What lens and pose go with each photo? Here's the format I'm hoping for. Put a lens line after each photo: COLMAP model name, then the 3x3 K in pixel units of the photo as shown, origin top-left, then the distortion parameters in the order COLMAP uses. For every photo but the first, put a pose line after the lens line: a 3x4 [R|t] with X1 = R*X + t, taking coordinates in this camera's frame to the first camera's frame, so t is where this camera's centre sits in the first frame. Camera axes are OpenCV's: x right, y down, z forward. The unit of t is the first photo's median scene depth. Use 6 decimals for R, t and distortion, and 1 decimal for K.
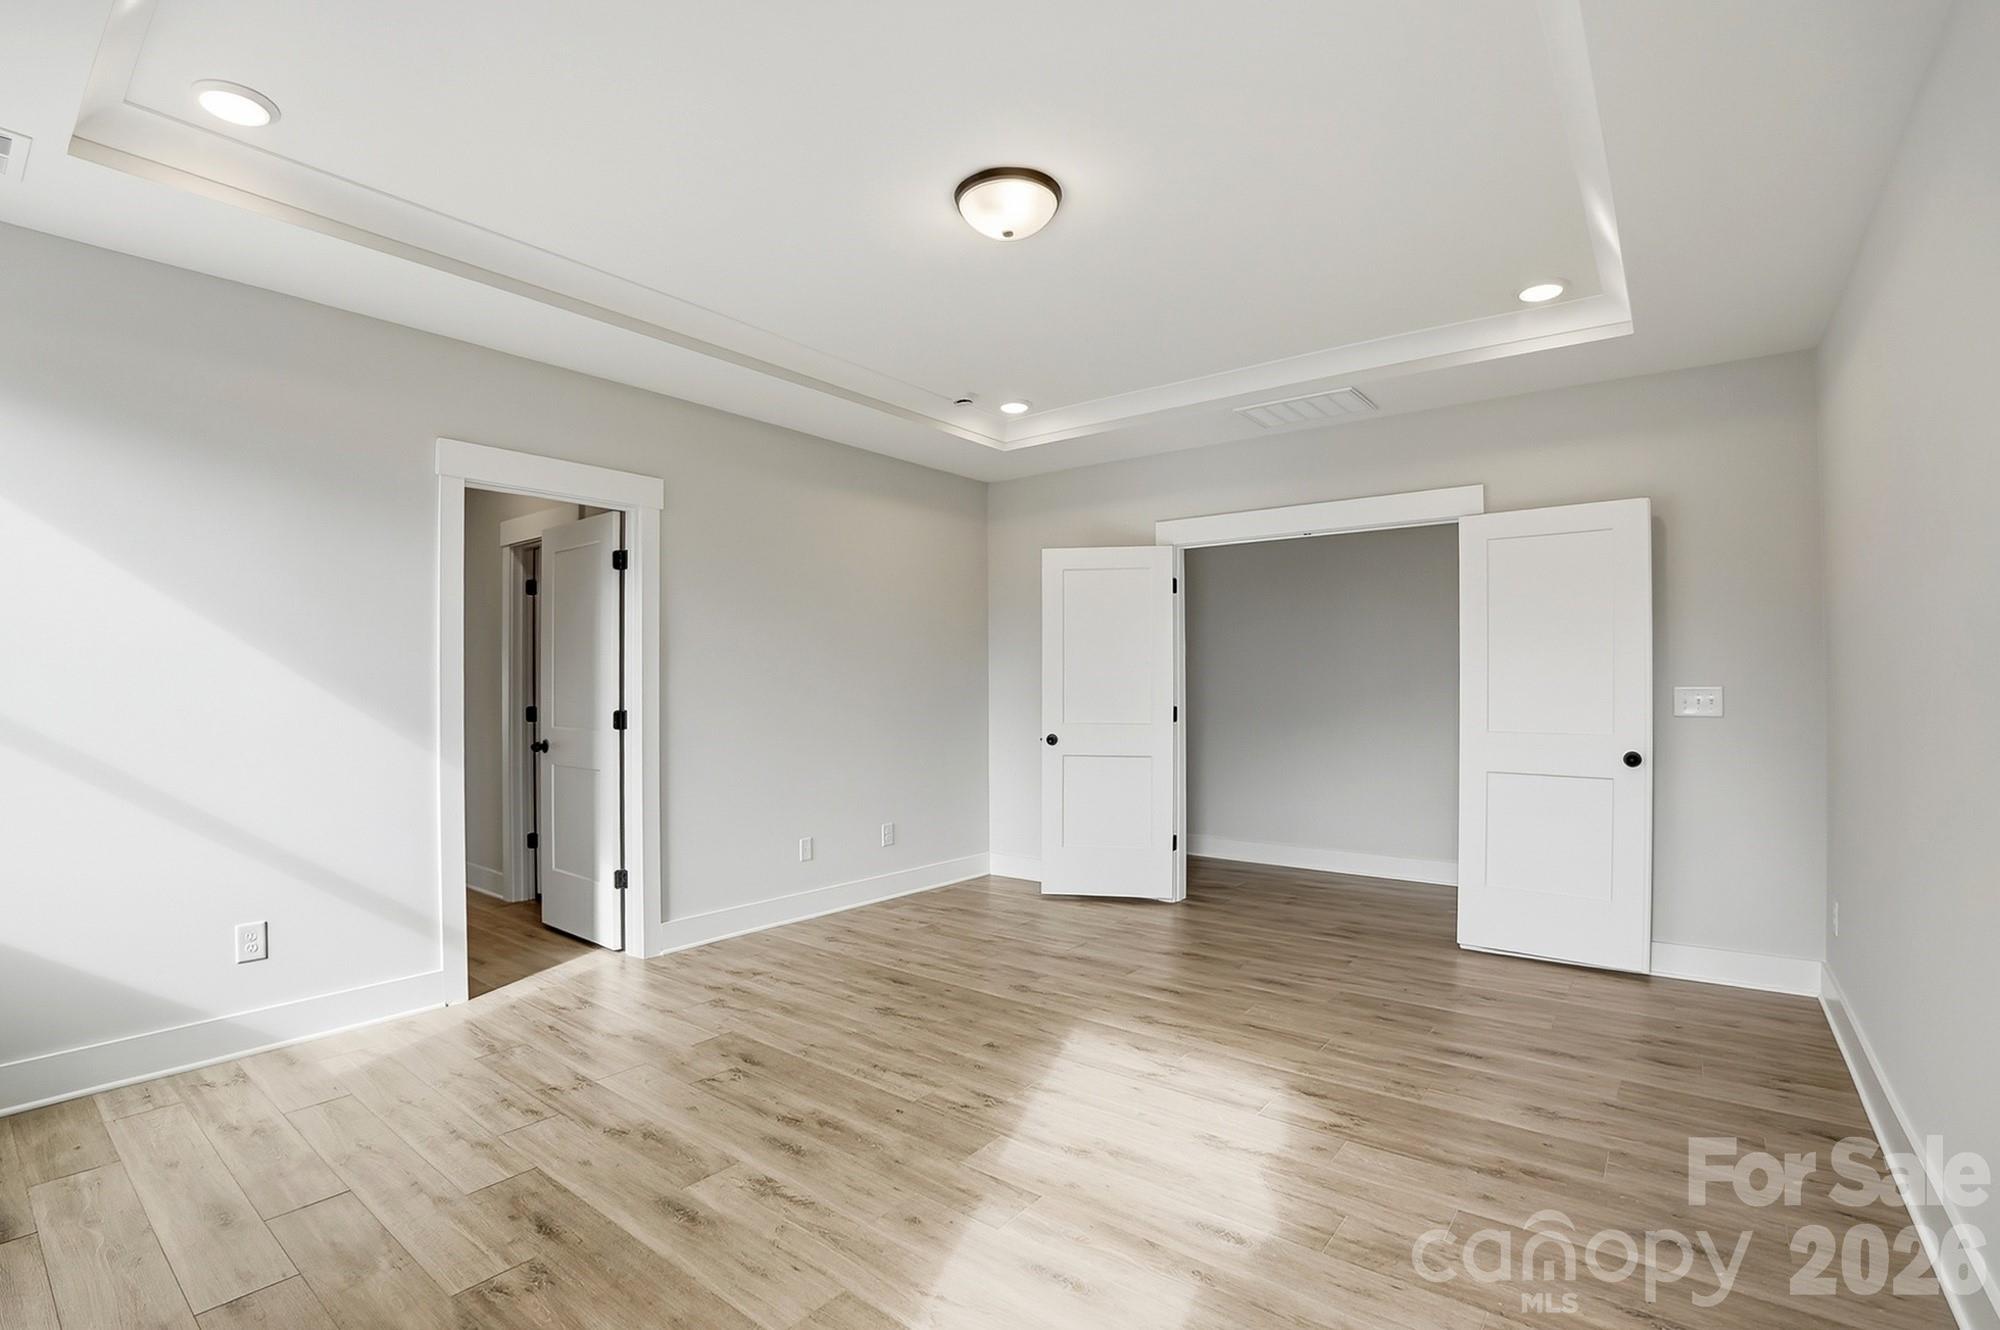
lens RADIAL K [[887.6, 0, 992.8], [0, 887.6, 675.9], [0, 0, 1]] dist [-0.070484, 0.017386]
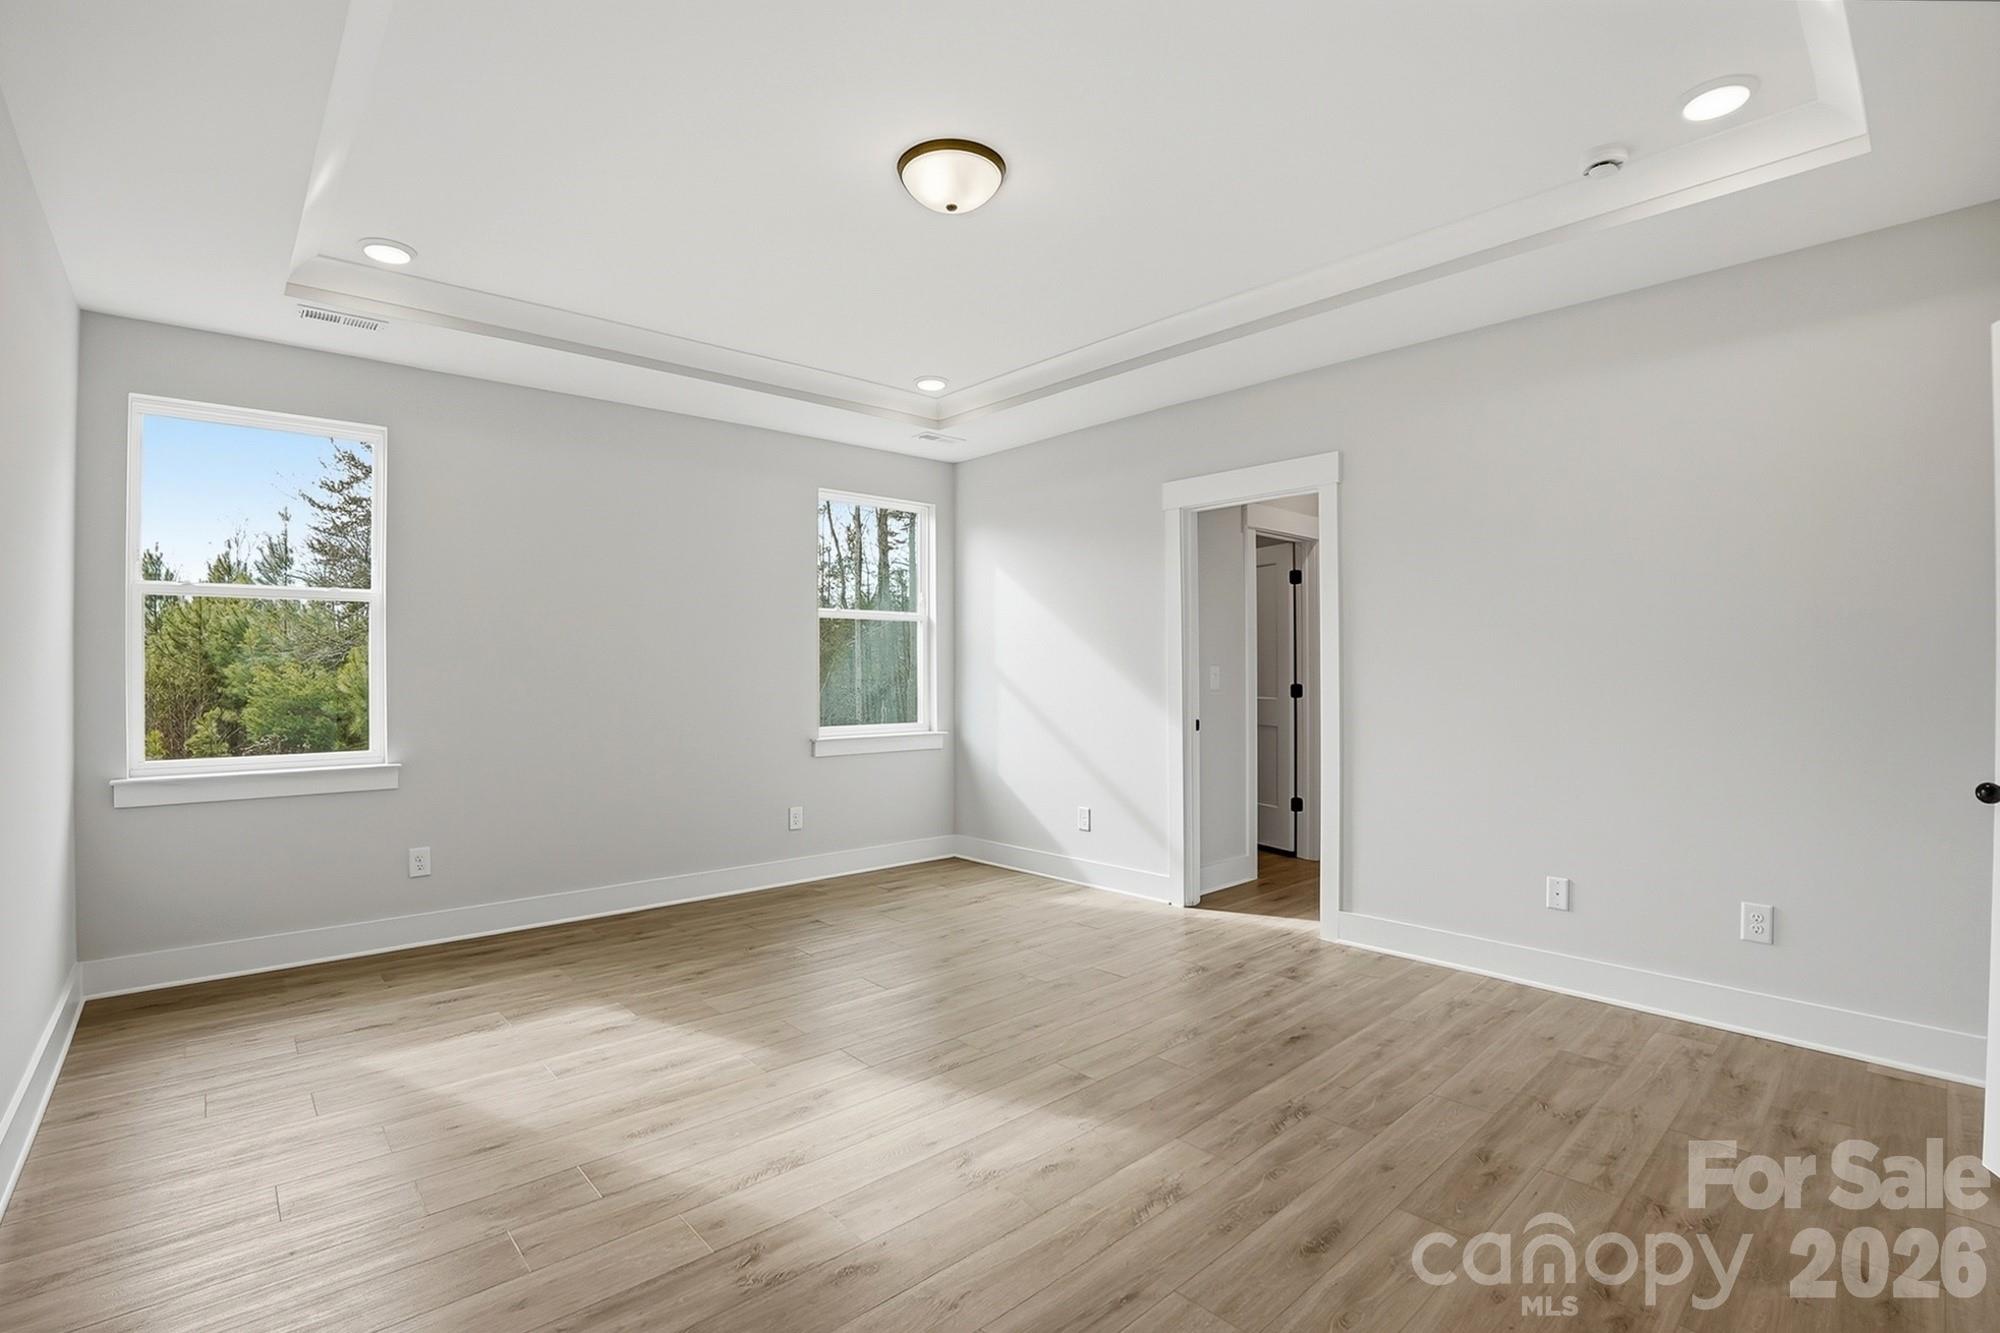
lens RADIAL K [[887.6, 0, 992.8], [0, 887.6, 677.4], [0, 0, 1]] dist [-0.070484, 0.017386]
pose [[-0.145379, 0.009079, -0.989334, 0.699616], [0.016524, 0.999841, 0.006747, 0.012099], [0.989238, -0.015367, -0.145505, 0.843419]]
